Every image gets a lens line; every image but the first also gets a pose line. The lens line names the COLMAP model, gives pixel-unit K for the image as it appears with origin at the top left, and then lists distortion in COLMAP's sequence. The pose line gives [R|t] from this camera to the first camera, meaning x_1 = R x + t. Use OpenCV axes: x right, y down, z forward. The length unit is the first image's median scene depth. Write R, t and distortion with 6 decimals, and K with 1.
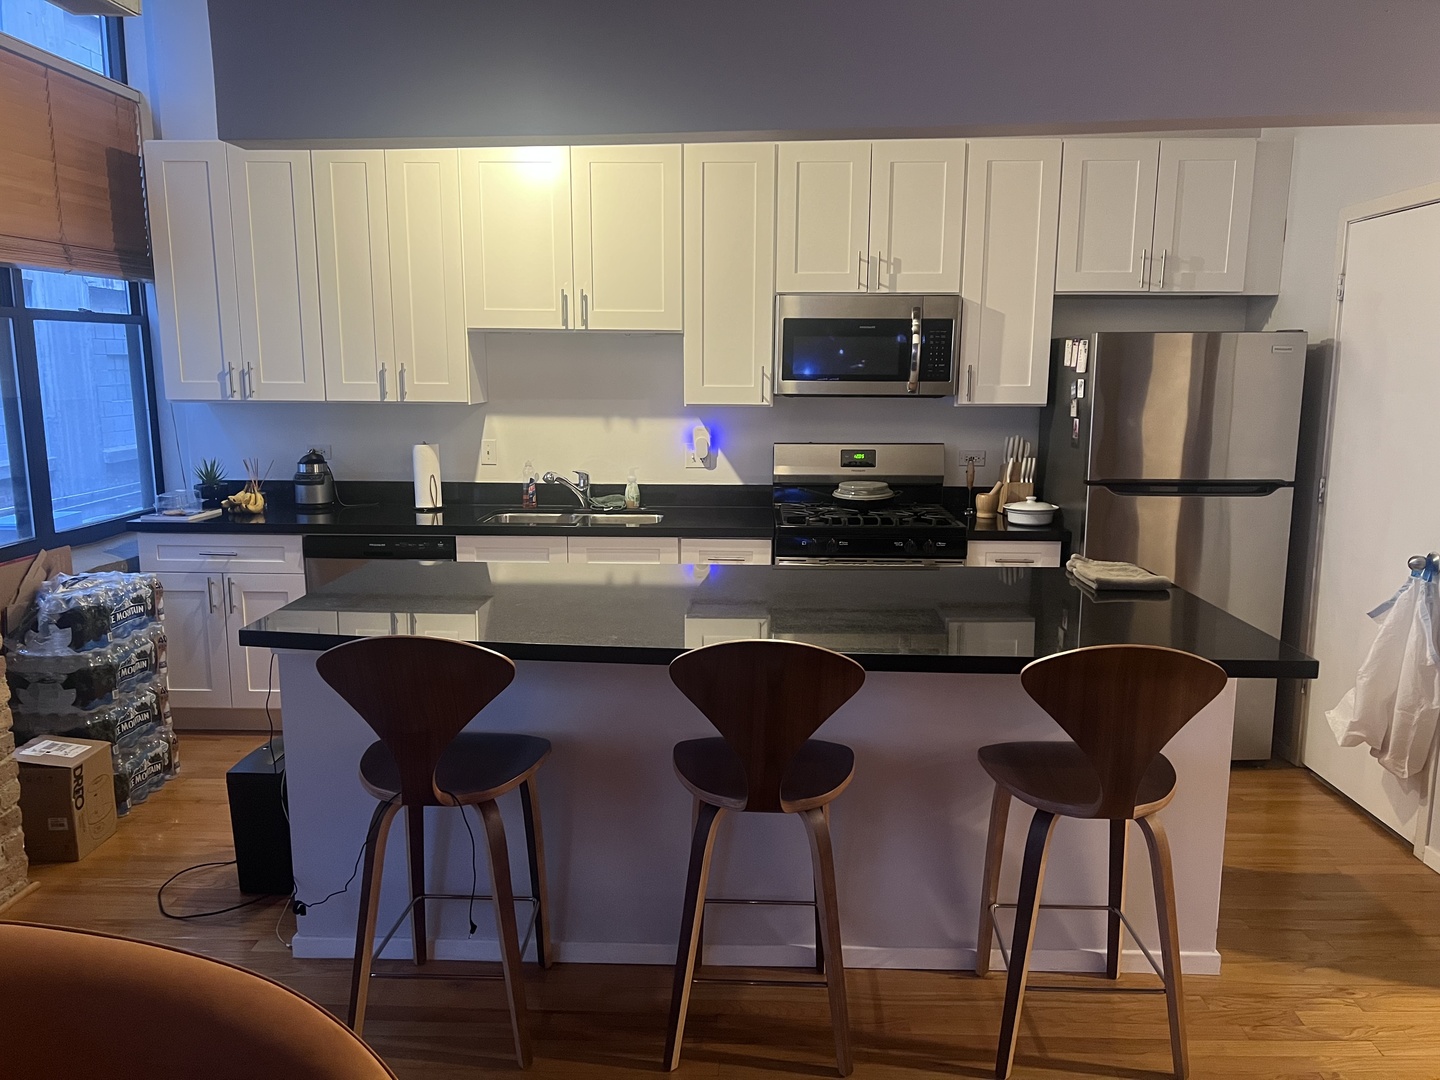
lens RADIAL K [[1060.0, 0, 720.0], [0, 1060.0, 540.0], [0, 0, 1]] dist [0.077543, -0.187358]
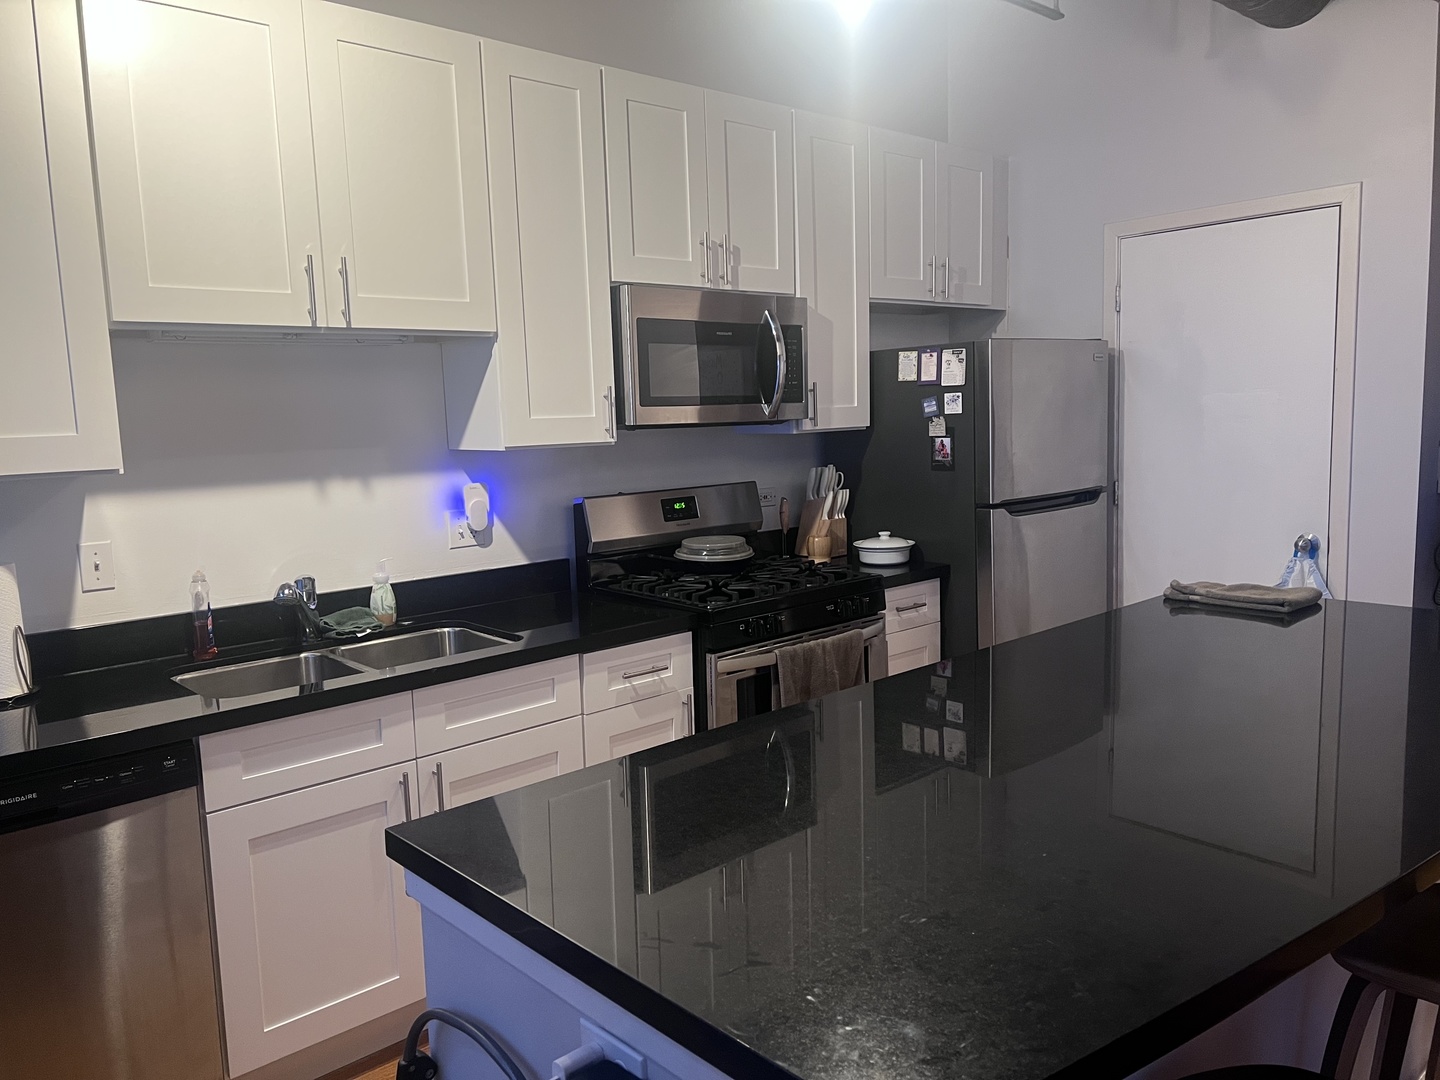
lens RADIAL K [[1060.0, 0, 720.0], [0, 1060.0, 540.0], [0, 0, 1]] dist [0.077543, -0.187358]
pose [[0.713712, -0.113763, 0.691140, -0.392639], [0.145282, 0.989307, 0.012815, -0.062991], [-0.685207, 0.091265, 0.722608, 0.457152]]
